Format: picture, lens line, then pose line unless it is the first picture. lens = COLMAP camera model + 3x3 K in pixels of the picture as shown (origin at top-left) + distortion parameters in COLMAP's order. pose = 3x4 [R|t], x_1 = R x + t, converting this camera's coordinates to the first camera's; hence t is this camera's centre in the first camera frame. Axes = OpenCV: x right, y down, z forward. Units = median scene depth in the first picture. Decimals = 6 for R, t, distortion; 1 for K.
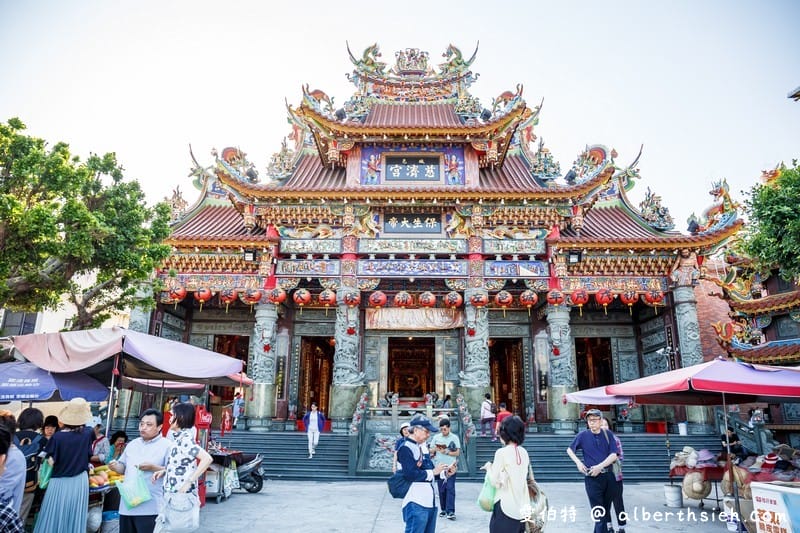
lens RADIAL K [[547.5, 0, 403.6], [0, 547.5, 266.8], [0, 0, 1]] dist [-0.069387, 0.015677]
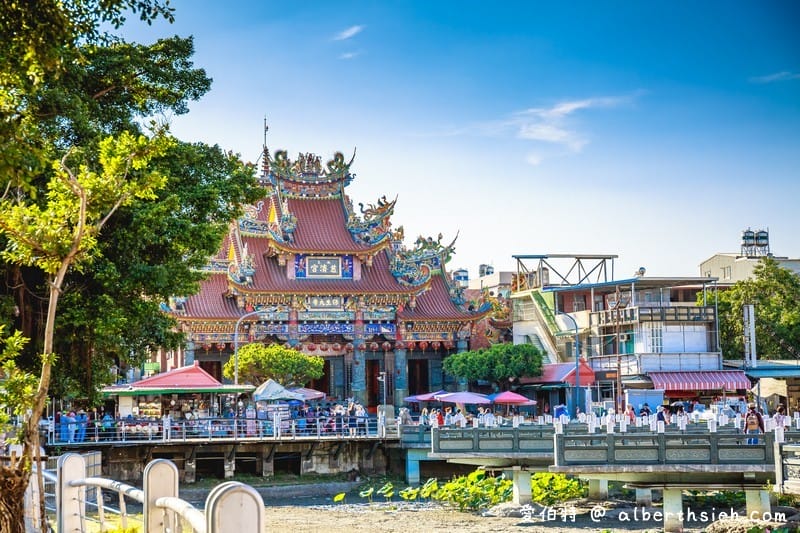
lens RADIAL K [[1611.8, 0, 399.6], [0, 1611.8, 266.6], [0, 0, 1]] dist [0.006206, 0.000000]
pose [[0.957415, -0.000023, 0.288715, -1.328647], [-0.055174, 0.981555, 0.183043, -1.222149], [-0.283394, -0.191178, 0.939755, -4.188690]]
